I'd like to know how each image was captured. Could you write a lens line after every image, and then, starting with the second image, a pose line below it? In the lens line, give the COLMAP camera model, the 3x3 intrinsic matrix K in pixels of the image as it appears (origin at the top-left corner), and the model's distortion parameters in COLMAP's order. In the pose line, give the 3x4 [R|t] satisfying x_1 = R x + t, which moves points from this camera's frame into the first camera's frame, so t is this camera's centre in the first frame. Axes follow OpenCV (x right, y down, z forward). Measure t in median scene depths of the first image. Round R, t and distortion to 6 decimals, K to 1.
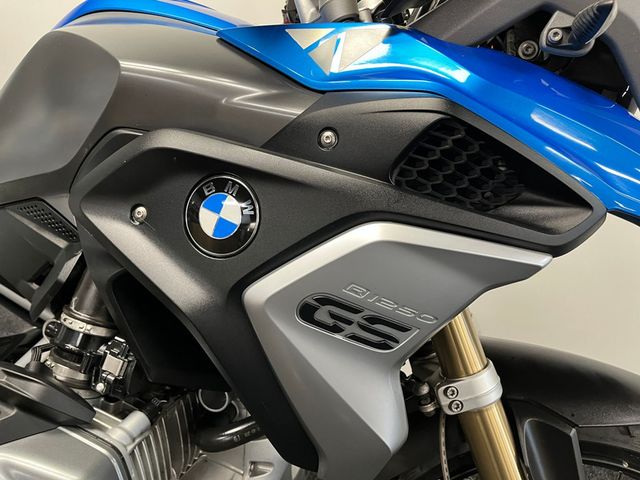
lens RADIAL K [[478.1, 0, 320.0], [0, 478.1, 240.0], [0, 0, 1]] dist [0.074092, -0.102698]
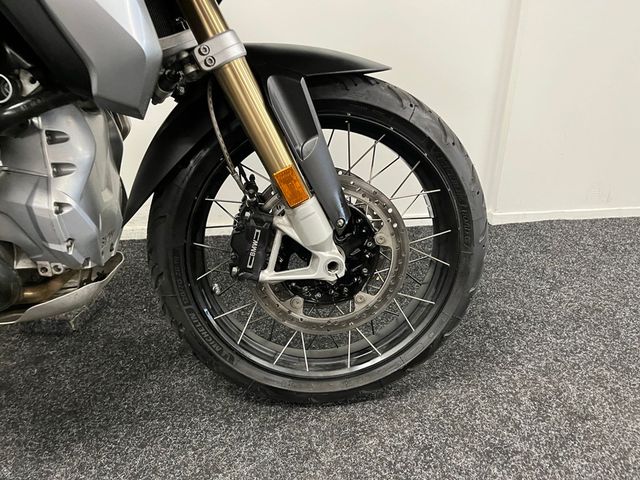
lens RADIAL K [[483.5, 0, 320.0], [0, 483.5, 240.0], [0, 0, 1]] dist [0.054869, -0.000204]
pose [[0.938824, -0.183905, 0.291184, 0.116256], [0.139401, 0.976052, 0.167000, 0.791344], [-0.314923, -0.116192, 0.941978, -0.452607]]
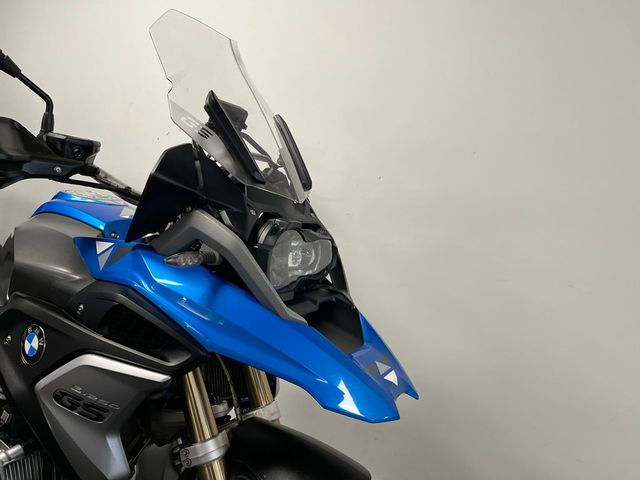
lens RADIAL K [[483.5, 0, 320.0], [0, 483.5, 240.0], [0, 0, 1]] dist [0.054869, -0.000204]
pose [[0.966831, 0.013972, -0.255035, 1.395932], [-0.040694, 0.994174, -0.099805, -0.310242], [0.252155, 0.106873, 0.961767, -0.691008]]
